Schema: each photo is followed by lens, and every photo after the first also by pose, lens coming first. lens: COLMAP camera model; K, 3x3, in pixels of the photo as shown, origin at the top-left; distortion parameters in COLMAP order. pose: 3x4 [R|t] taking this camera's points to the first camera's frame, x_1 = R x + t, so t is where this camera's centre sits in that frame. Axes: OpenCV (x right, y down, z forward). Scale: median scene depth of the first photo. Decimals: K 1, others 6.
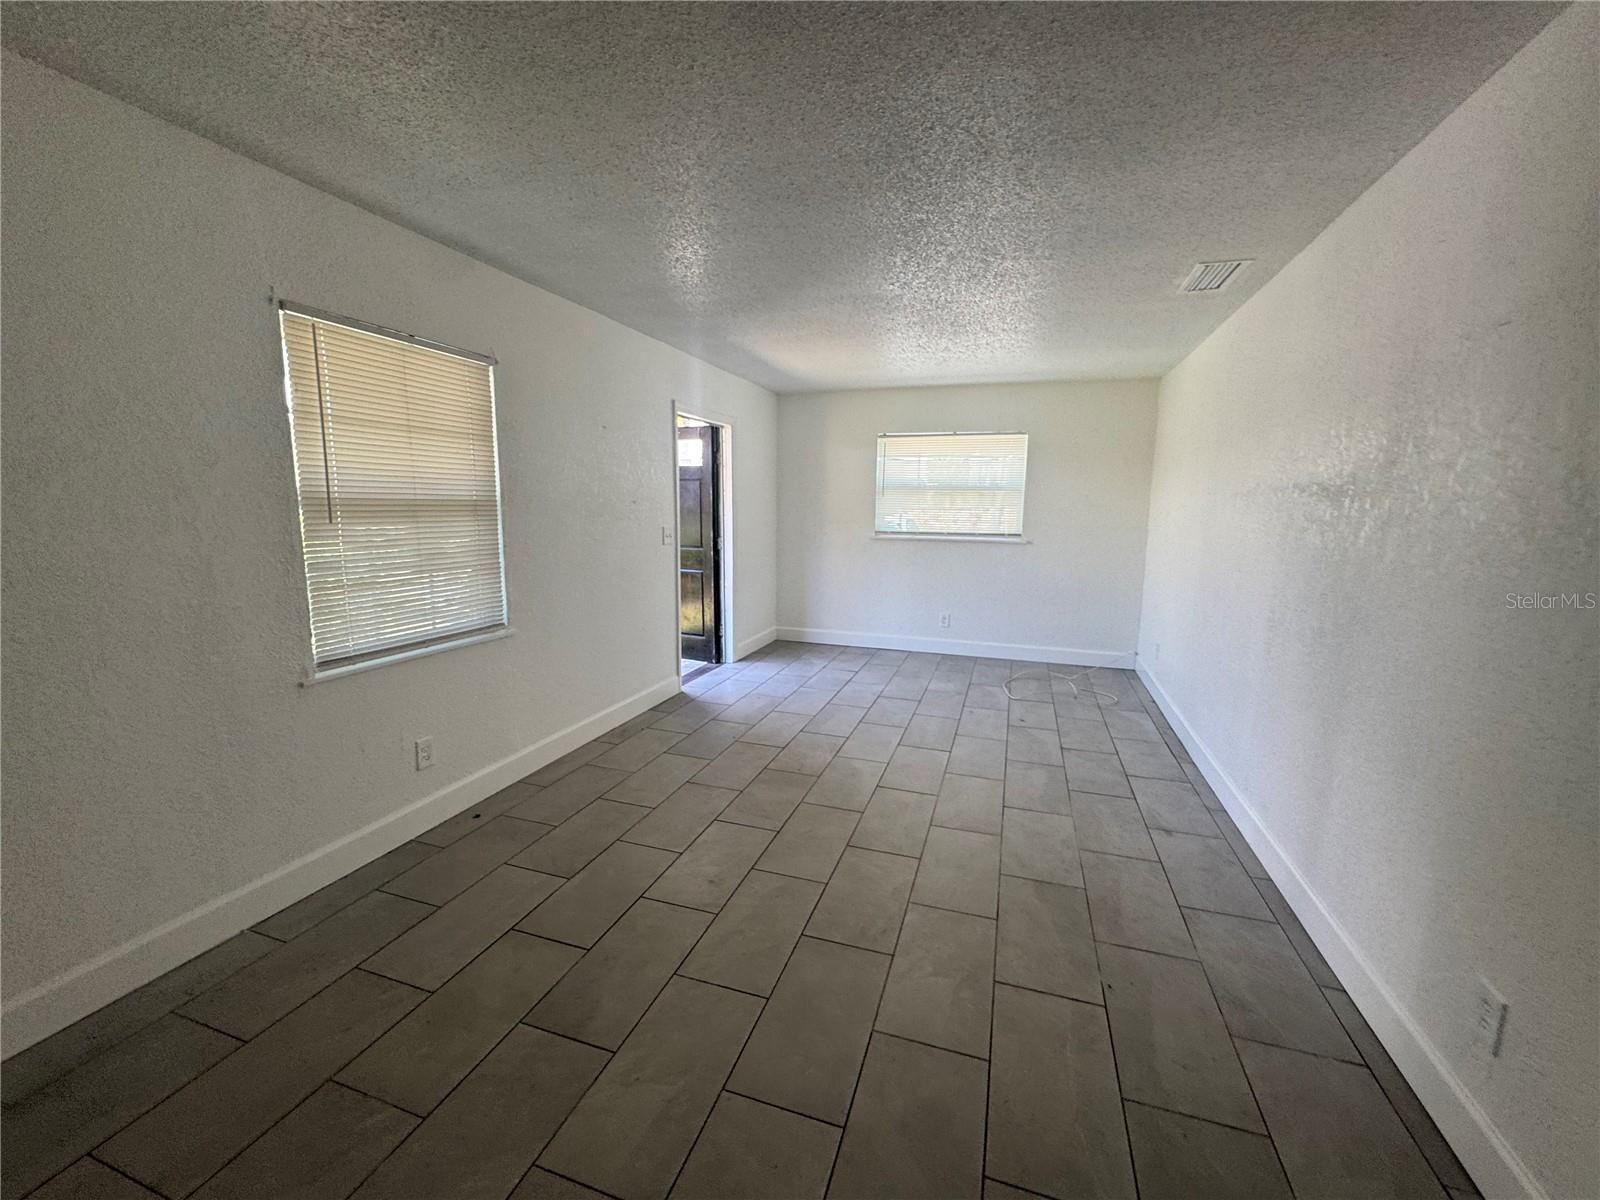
lens RADIAL K [[653.1, 0, 800.0], [0, 653.1, 600.0], [0, 0, 1]] dist [-0.003059, 0.000267]
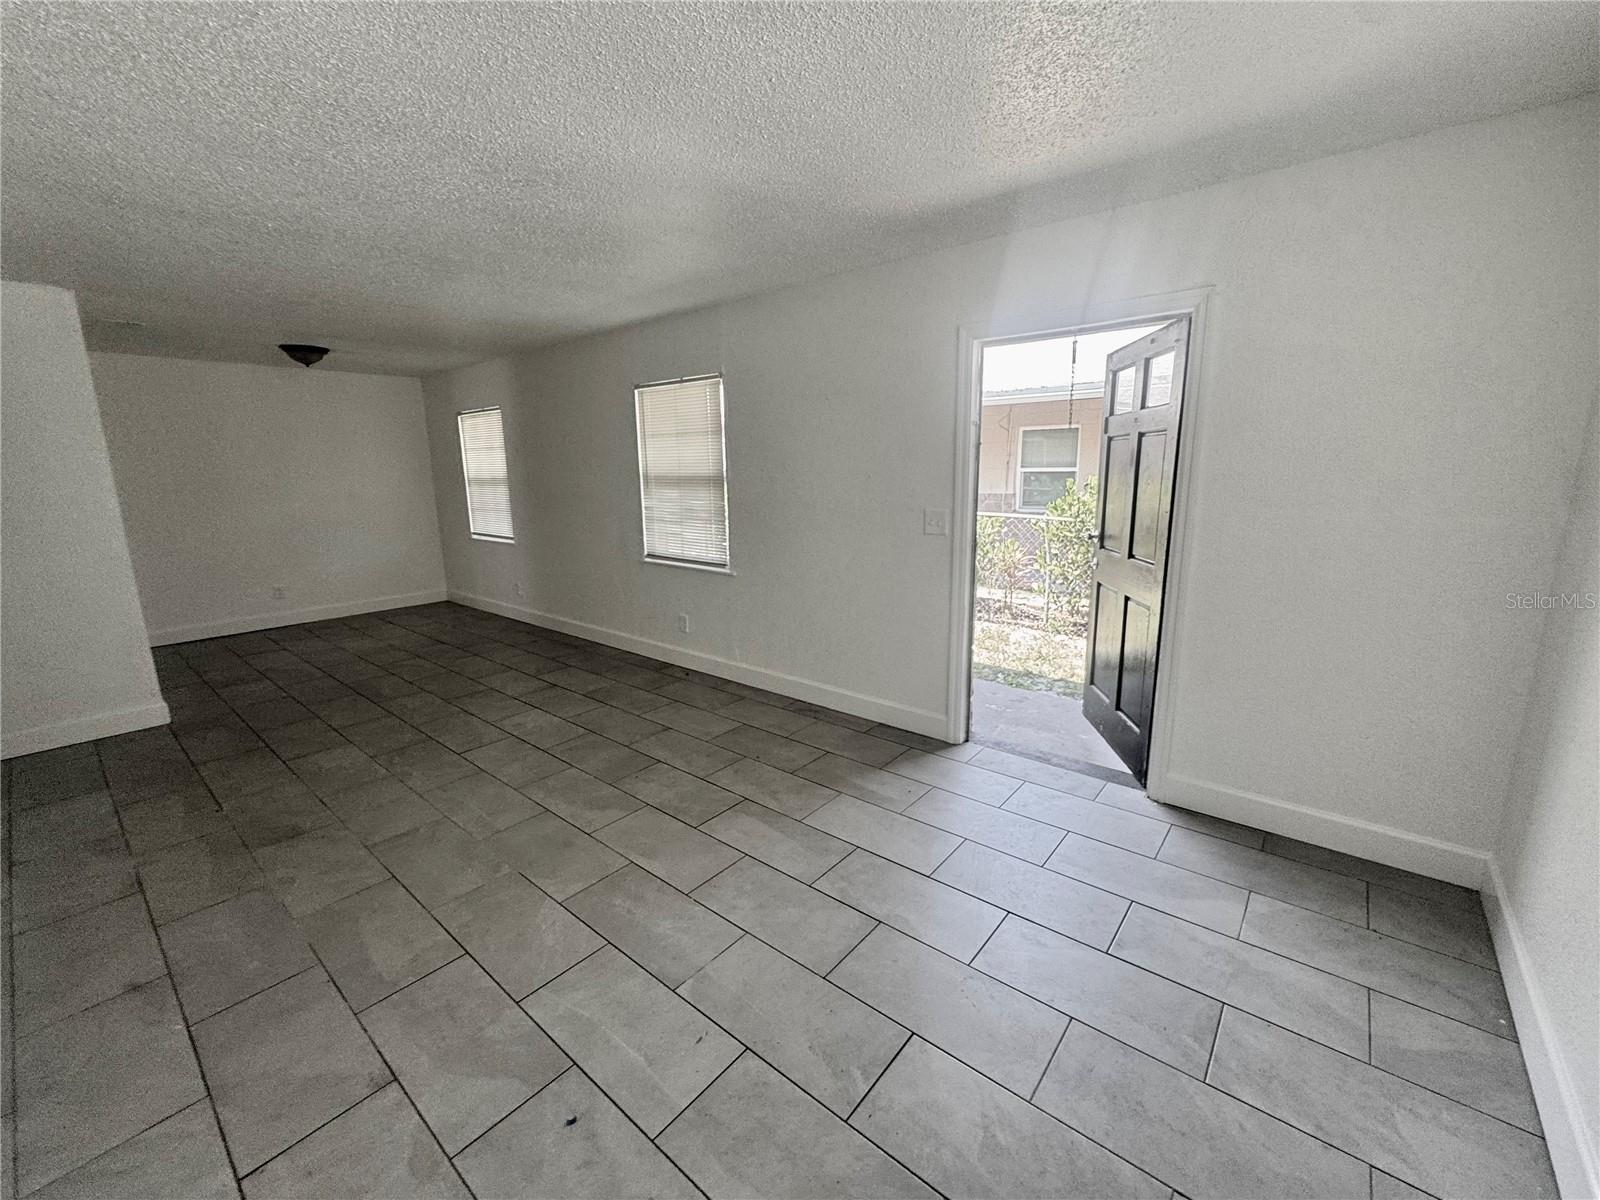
lens RADIAL K [[653.1, 0, 800.0], [0, 653.1, 600.0], [0, 0, 1]] dist [-0.003059, 0.000267]
pose [[-0.364583, 0.179803, -0.913647, 0.801301], [-0.130984, 0.961522, 0.241492, -0.256963], [0.921913, 0.207717, -0.327003, 1.660952]]
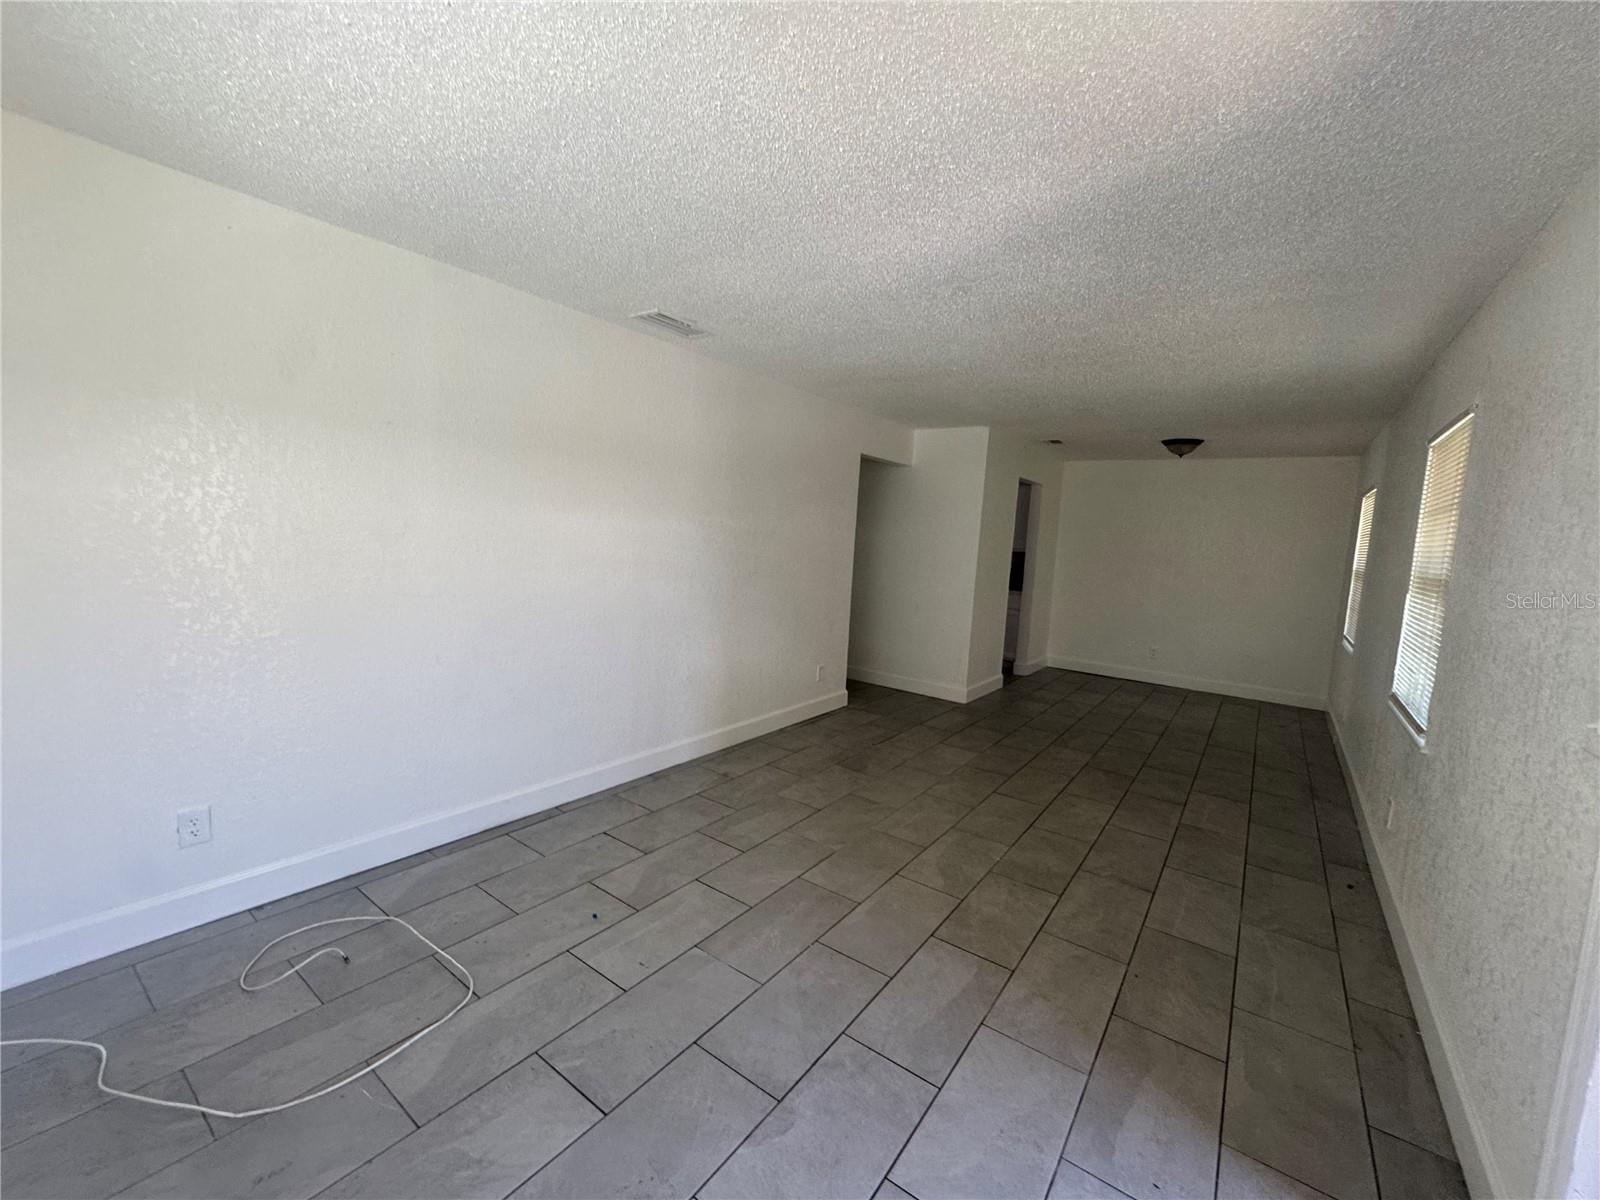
lens RADIAL K [[653.1, 0, 800.0], [0, 653.1, 600.0], [0, 0, 1]] dist [-0.003059, 0.000267]
pose [[-0.950322, -0.098564, 0.295251, 0.053790], [-0.022889, 0.968102, 0.249511, -0.310393], [-0.310426, 0.230357, -0.922264, 1.985835]]
